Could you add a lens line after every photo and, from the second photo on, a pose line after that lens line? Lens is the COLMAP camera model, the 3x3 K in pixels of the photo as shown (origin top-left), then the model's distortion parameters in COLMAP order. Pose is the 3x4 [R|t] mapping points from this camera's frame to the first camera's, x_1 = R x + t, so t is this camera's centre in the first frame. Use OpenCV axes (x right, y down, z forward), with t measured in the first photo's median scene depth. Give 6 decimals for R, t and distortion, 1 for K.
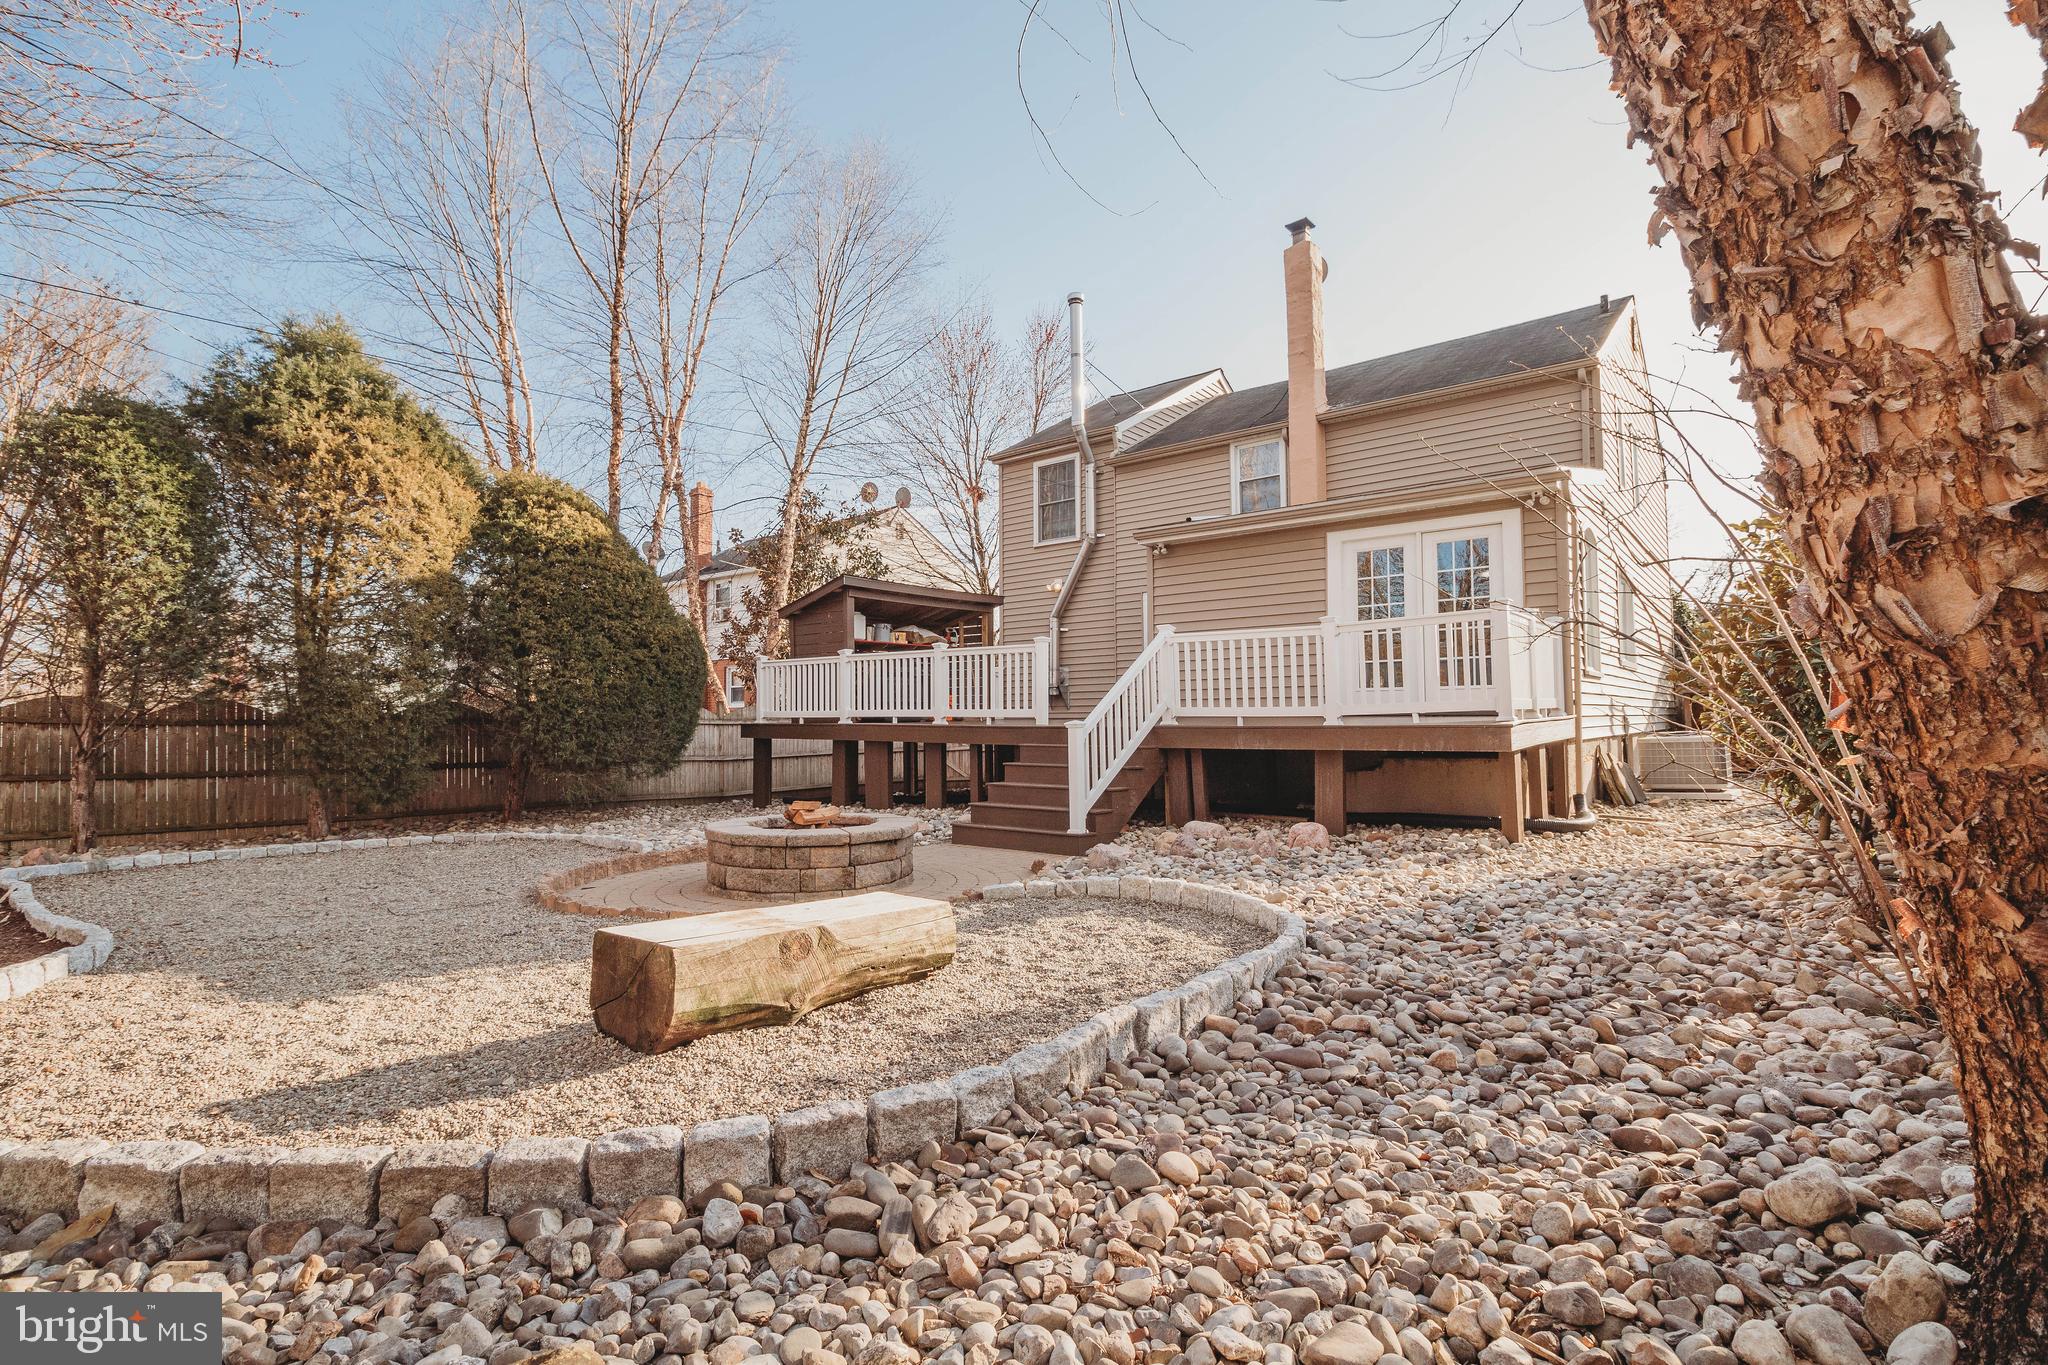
lens RADIAL K [[952.2, 0, 1019.1], [0, 952.2, 683.0], [0, 0, 1]] dist [-0.003004, -0.006690]
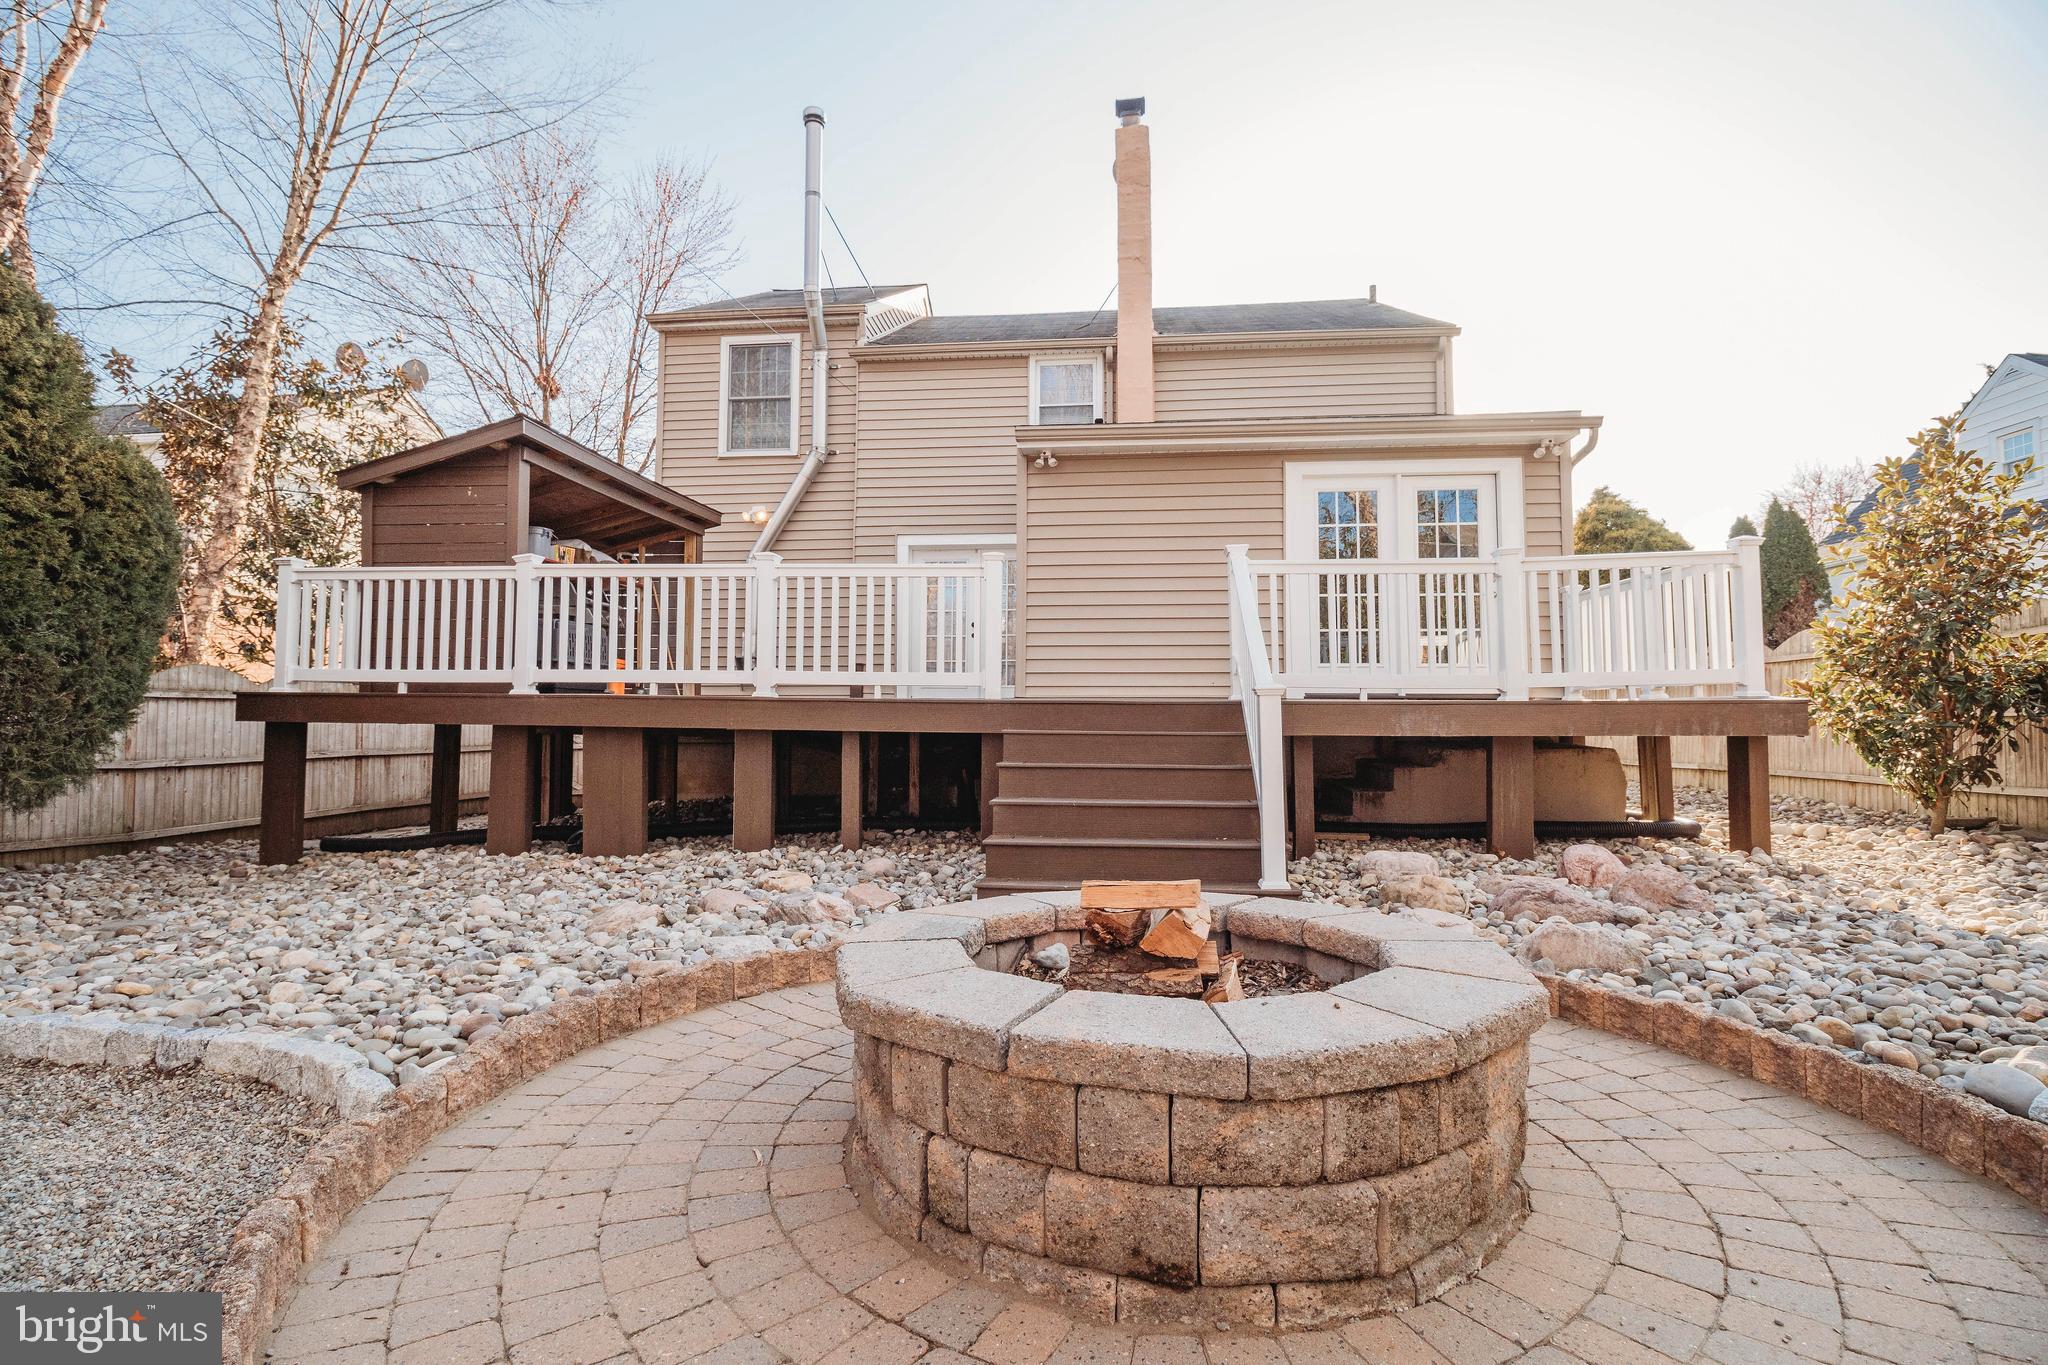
lens RADIAL K [[952.2, 0, 1025.7], [0, 952.2, 676.9], [0, 0, 1]] dist [-0.003004, -0.006690]
pose [[0.835043, 0.035949, 0.549009, -0.216315], [-0.030628, 0.999353, -0.018853, 0.031138], [-0.549331, -0.001071, 0.835604, 0.363187]]
